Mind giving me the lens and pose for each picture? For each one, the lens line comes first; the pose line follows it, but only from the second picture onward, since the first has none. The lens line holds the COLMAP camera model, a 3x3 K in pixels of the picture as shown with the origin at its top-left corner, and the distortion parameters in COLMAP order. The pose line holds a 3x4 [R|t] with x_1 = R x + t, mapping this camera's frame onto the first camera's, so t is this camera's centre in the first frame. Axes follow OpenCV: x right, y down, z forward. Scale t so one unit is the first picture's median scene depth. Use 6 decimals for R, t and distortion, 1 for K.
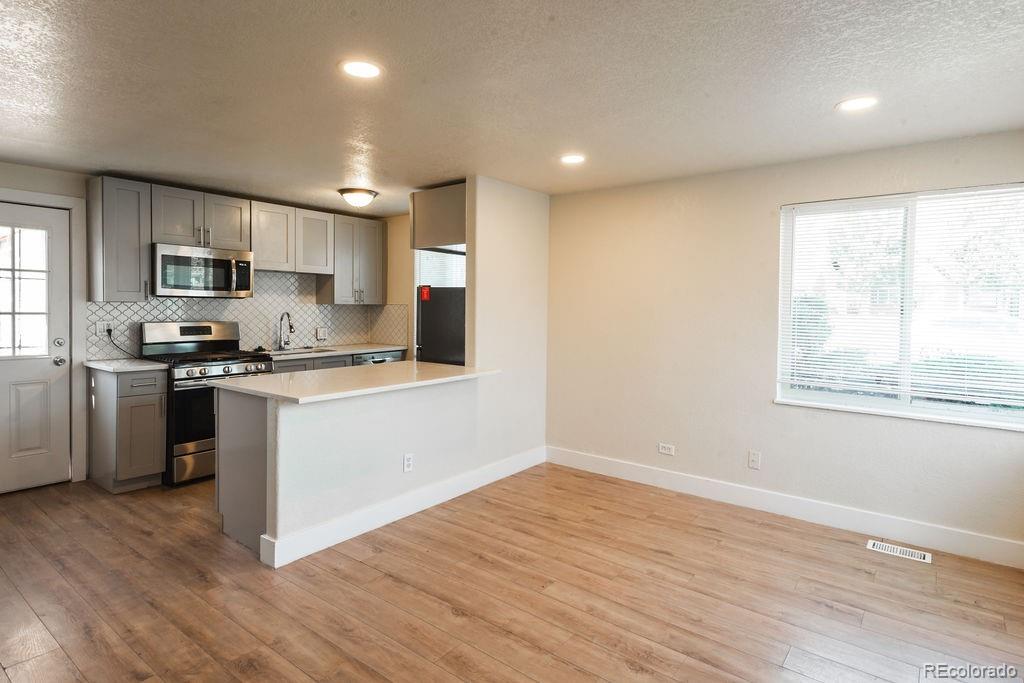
lens RADIAL K [[543.2, 0, 514.7], [0, 543.2, 322.9], [0, 0, 1]] dist [0.028747, -0.010116]
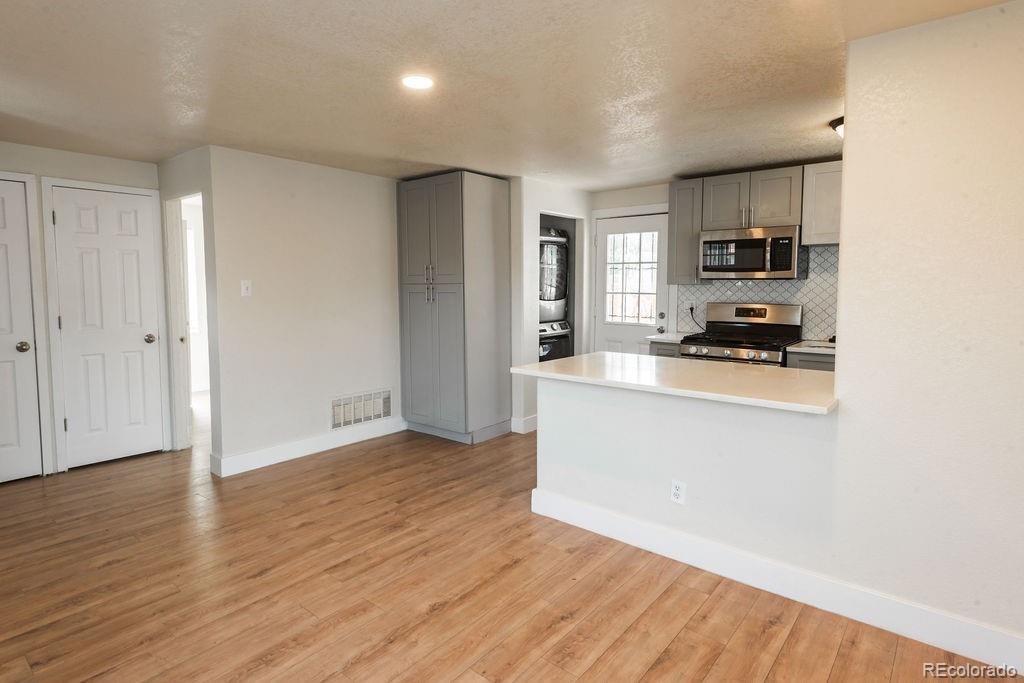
lens RADIAL K [[543.2, 0, 512.1], [0, 543.2, 323.1], [0, 0, 1]] dist [0.028747, -0.010116]
pose [[-0.029782, 0.061474, -0.997664, 0.494093], [-0.028814, 0.997639, 0.062333, -0.018404], [0.999141, 0.030603, -0.027941, 0.687580]]
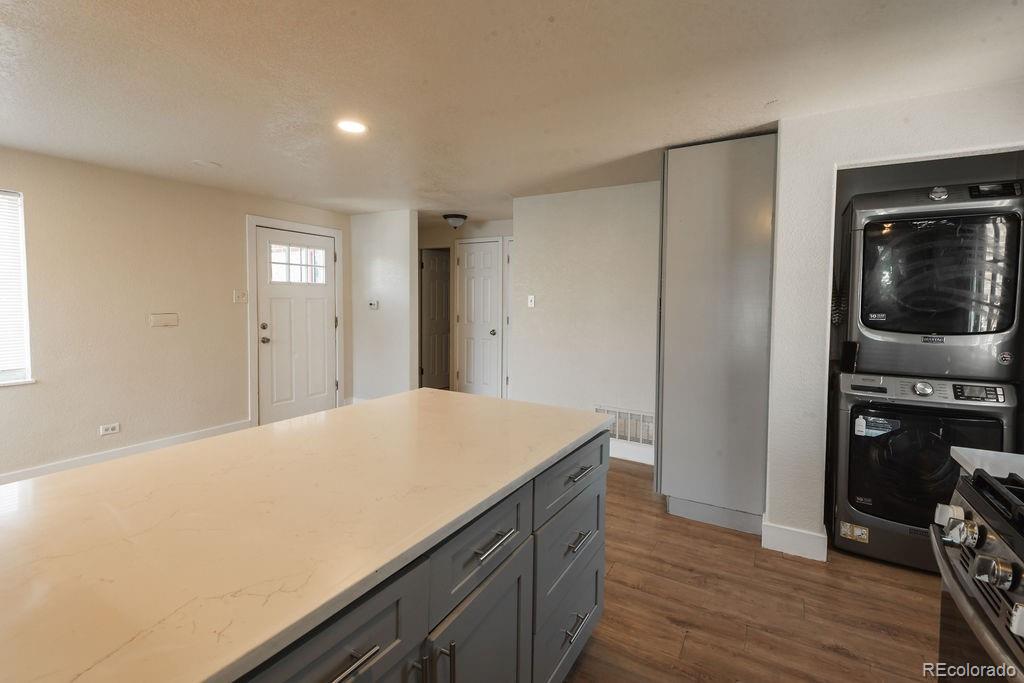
lens RADIAL K [[469.8, 0, 510.7], [0, 469.8, 321.8], [0, 0, 1]] dist [0.008848, -0.001725]
pose [[-0.993313, -0.017318, -0.114142, -0.303602], [-0.025768, 0.997000, 0.072980, -0.036032], [0.112536, 0.075433, -0.990780, 1.263231]]
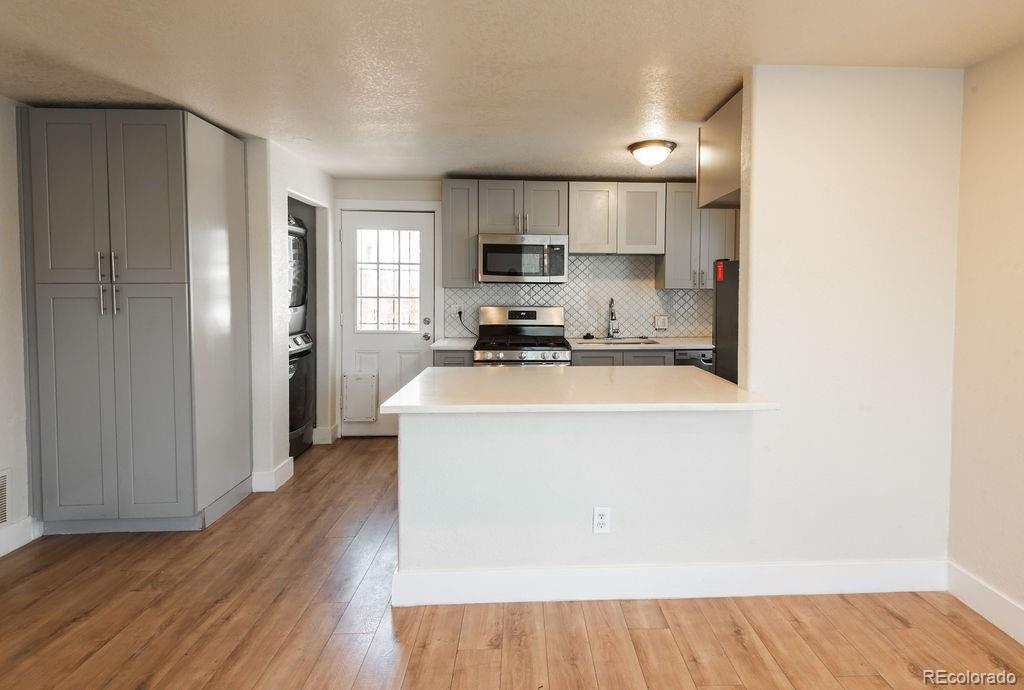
lens RADIAL K [[509.8, 0, 546.2], [0, 509.8, 302.2], [0, 0, 1]] dist [0.021396, -0.007659]
pose [[0.654398, 0.010546, -0.756077, 0.207368], [-0.020793, 0.999776, -0.004052, -0.008360], [0.755864, 0.018373, 0.654470, 0.464406]]
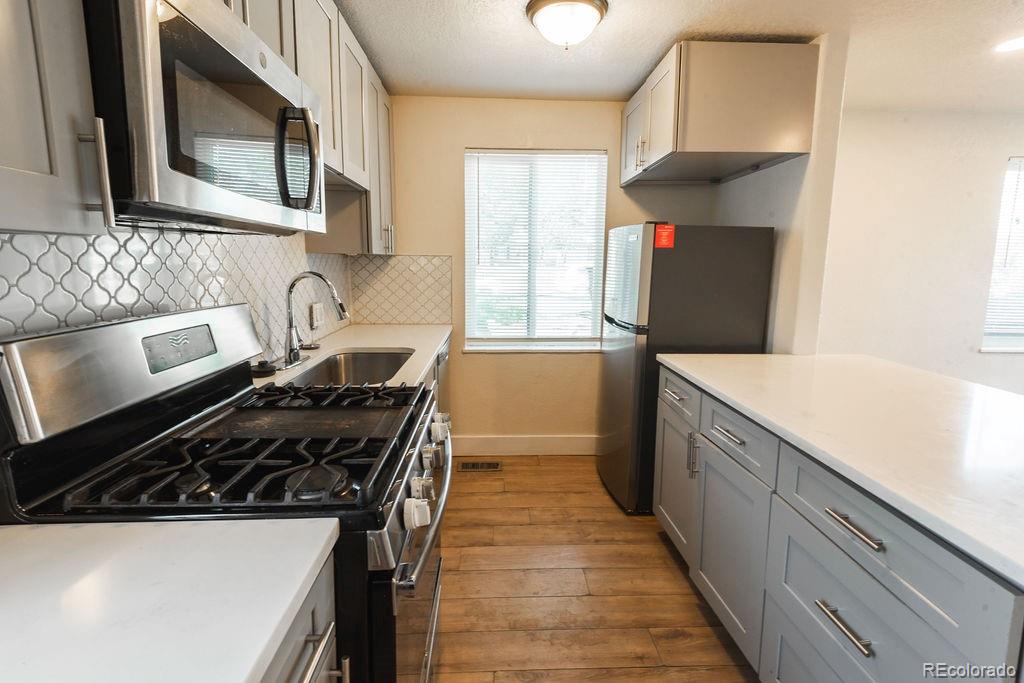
lens RADIAL K [[469.8, 0, 516.7], [0, 469.8, 323.9], [0, 0, 1]] dist [0.008848, -0.001725]
pose [[0.759994, -0.089197, 0.643780, -0.700433], [0.017898, 0.993034, 0.116458, -0.025577], [-0.649683, -0.076985, 0.756297, 0.817769]]
